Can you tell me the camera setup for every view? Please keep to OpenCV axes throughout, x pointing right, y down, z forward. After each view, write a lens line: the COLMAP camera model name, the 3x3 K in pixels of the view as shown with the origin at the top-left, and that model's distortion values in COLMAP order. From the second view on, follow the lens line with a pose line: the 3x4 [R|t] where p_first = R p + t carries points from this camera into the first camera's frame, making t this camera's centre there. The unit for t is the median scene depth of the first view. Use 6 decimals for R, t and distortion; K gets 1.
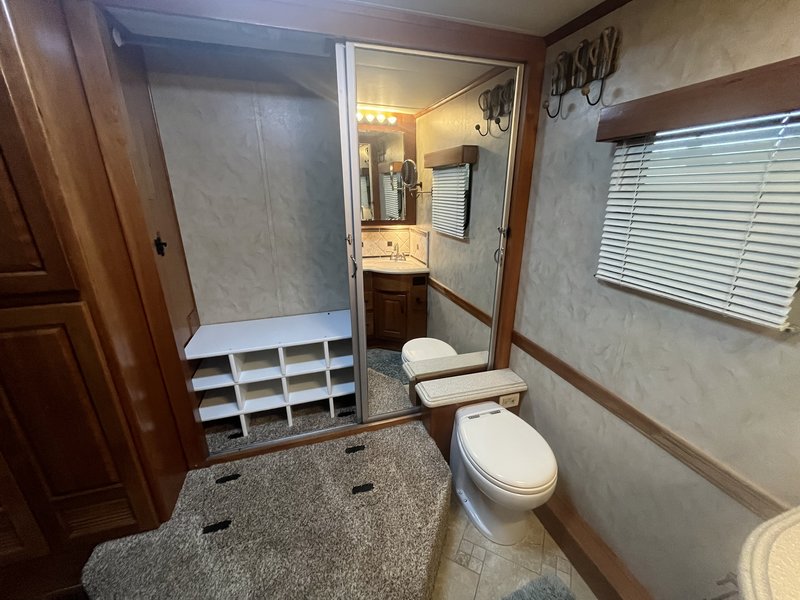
lens RADIAL K [[323.7, 0, 400.2], [0, 323.7, 298.4], [0, 0, 1]] dist [0.001382, 0.000345]
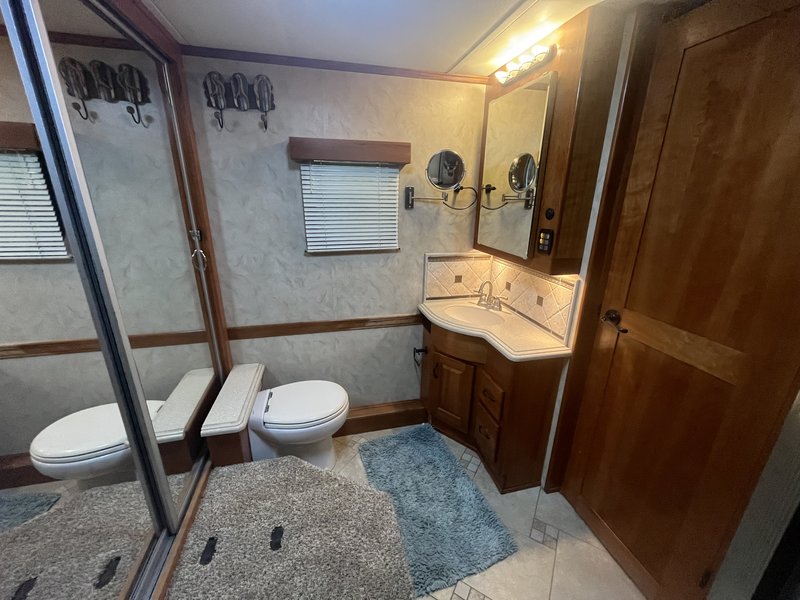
lens RADIAL K [[323.7, 0, 399.5], [0, 323.7, 299.3], [0, 0, 1]] dist [0.001382, 0.000345]
pose [[0.057857, -0.303167, 0.951180, -0.730473], [0.307930, 0.911739, 0.271866, -0.123747], [-0.949648, 0.277167, 0.146104, 0.396167]]
